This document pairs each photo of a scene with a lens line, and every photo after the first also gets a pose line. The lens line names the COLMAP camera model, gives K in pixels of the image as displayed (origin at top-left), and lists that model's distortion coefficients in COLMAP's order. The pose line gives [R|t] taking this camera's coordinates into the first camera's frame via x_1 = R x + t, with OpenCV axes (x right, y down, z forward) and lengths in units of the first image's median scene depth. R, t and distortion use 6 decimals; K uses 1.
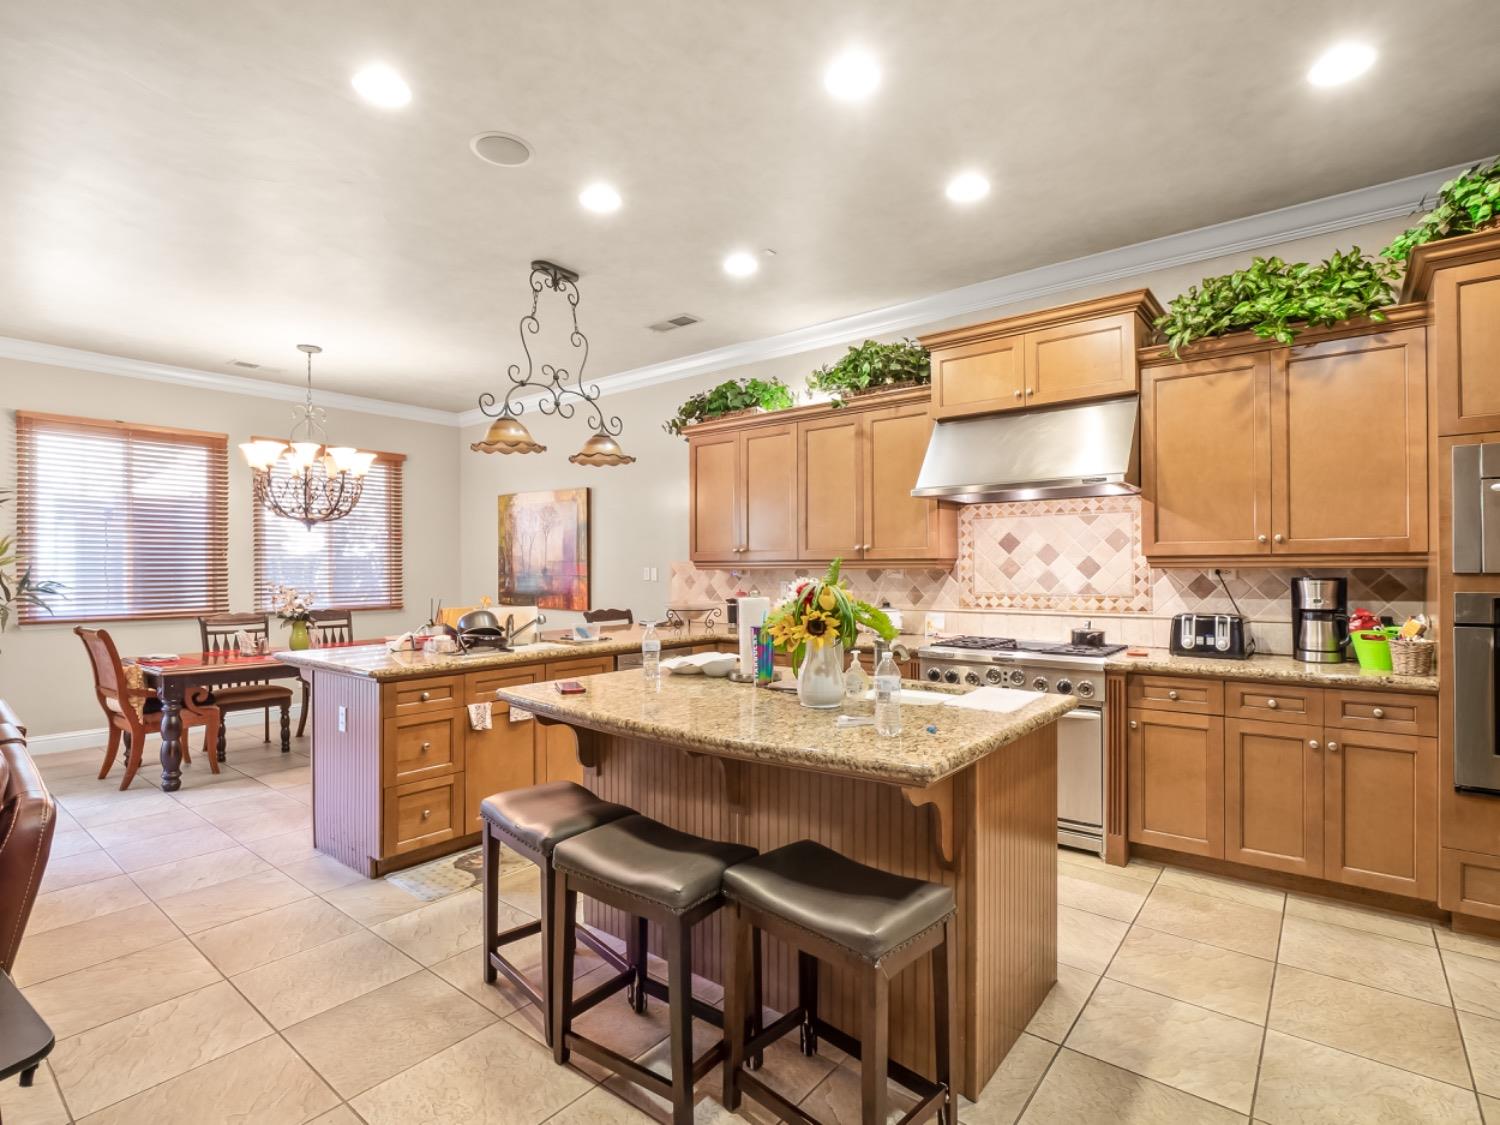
lens RADIAL K [[742.2, 0, 746.9], [0, 742.2, 562.7], [0, 0, 1]] dist [-0.006921, -0.000848]
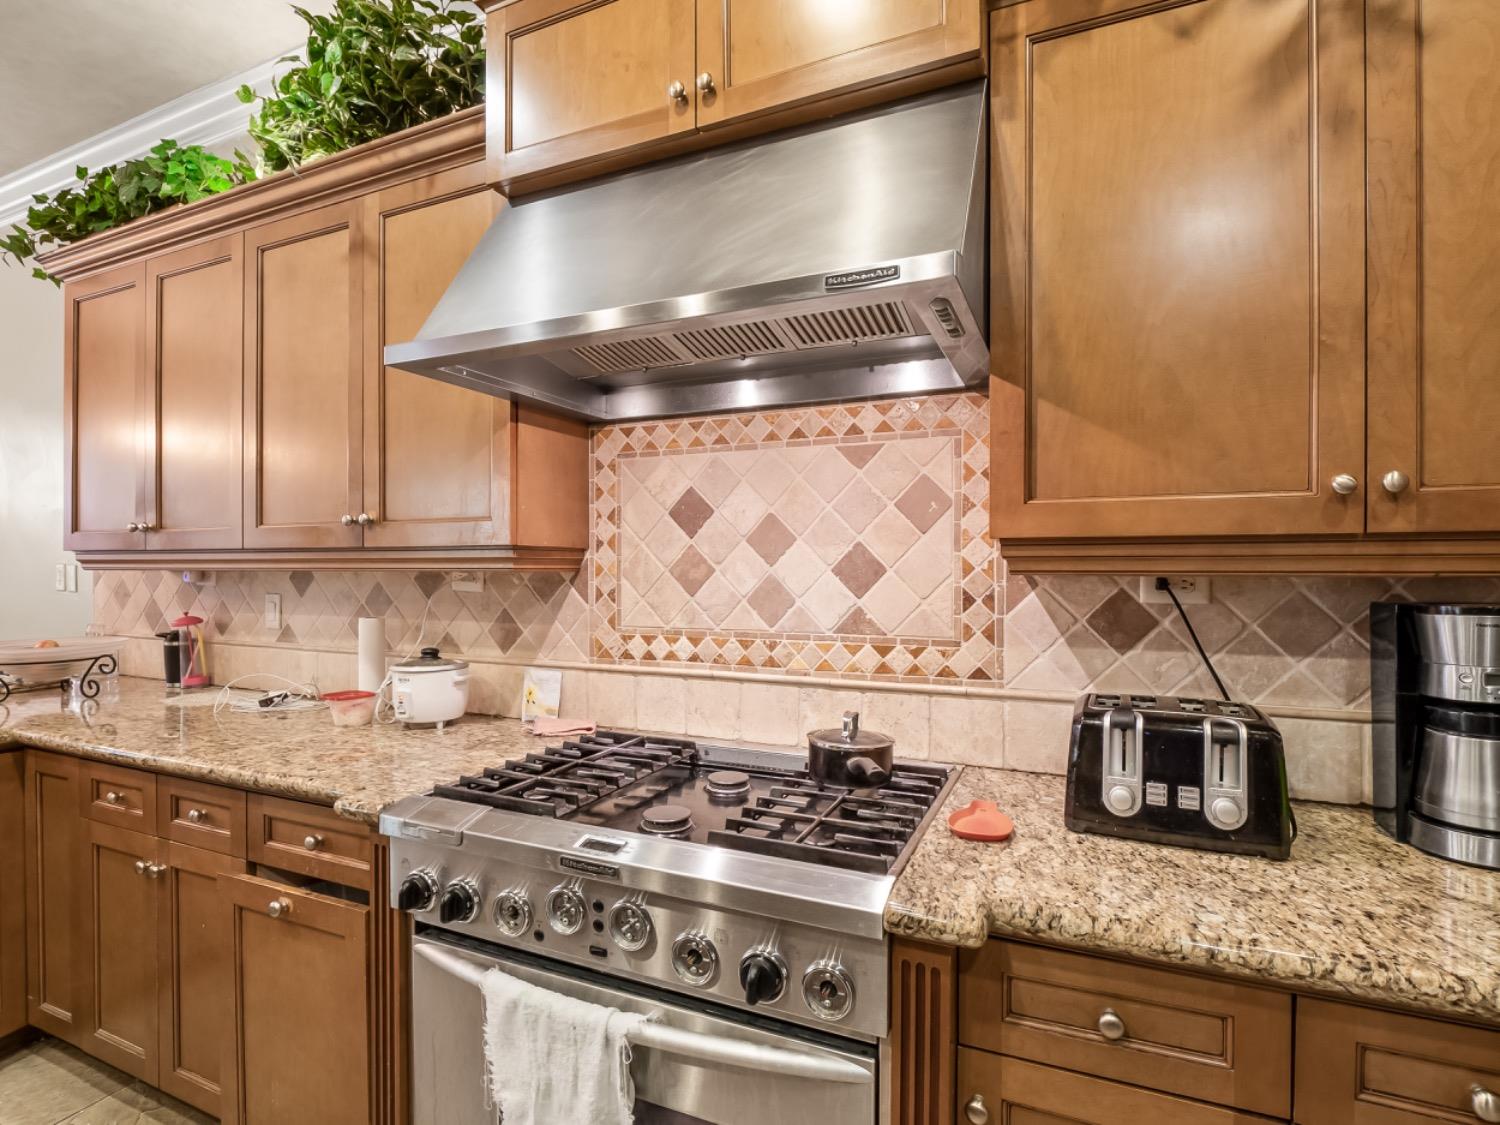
lens RADIAL K [[742.2, 0, 751.5], [0, 742.2, 568.6], [0, 0, 1]] dist [-0.006921, -0.000848]
pose [[0.967792, 0.004935, 0.251703, 0.303068], [-0.007172, 0.999943, 0.007969, 0.002741], [-0.251649, -0.009517, 0.967772, 0.622633]]
